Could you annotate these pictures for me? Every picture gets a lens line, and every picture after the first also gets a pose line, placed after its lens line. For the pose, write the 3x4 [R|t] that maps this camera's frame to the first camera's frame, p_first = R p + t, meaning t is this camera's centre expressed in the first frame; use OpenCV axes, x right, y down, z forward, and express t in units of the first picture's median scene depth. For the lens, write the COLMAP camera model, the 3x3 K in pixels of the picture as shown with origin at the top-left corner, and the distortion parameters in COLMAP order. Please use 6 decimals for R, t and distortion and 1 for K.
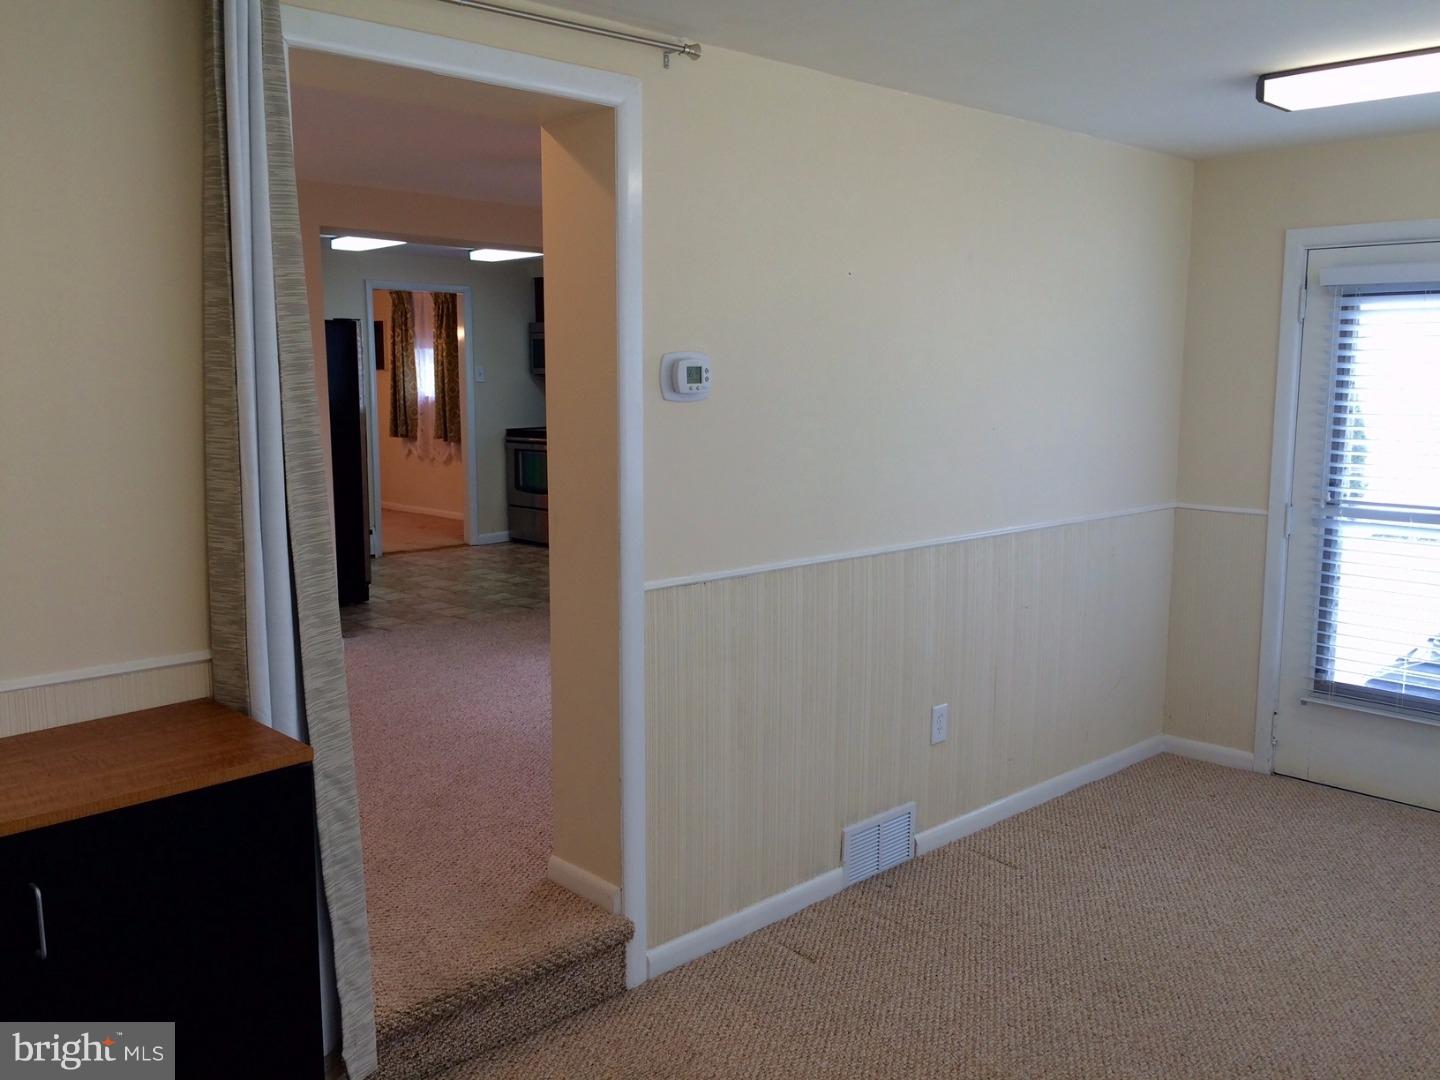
lens RADIAL K [[1238.6, 0, 714.6], [0, 1238.6, 540.2], [0, 0, 1]] dist [0.085533, -0.127824]
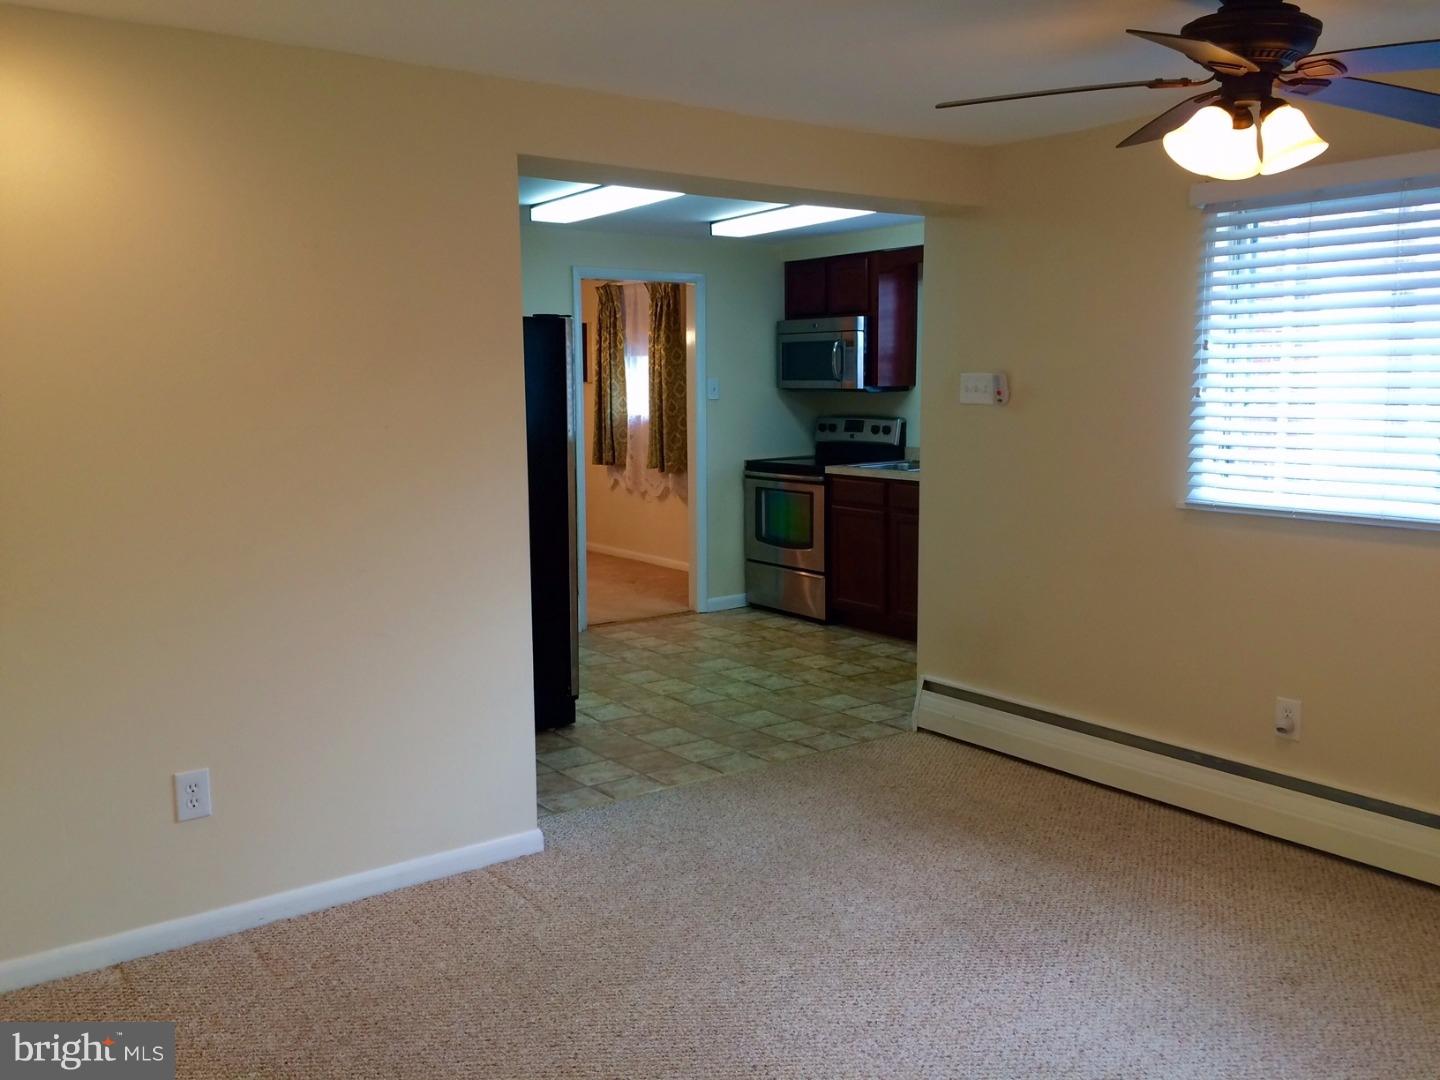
lens RADIAL K [[1238.6, 0, 714.6], [0, 1238.6, 540.2], [0, 0, 1]] dist [0.085533, -0.127824]
pose [[0.989833, 0.013979, -0.141549, -0.070612], [-0.014442, 0.999893, -0.002243, -0.034944], [0.141503, 0.004264, 0.989929, 0.221378]]
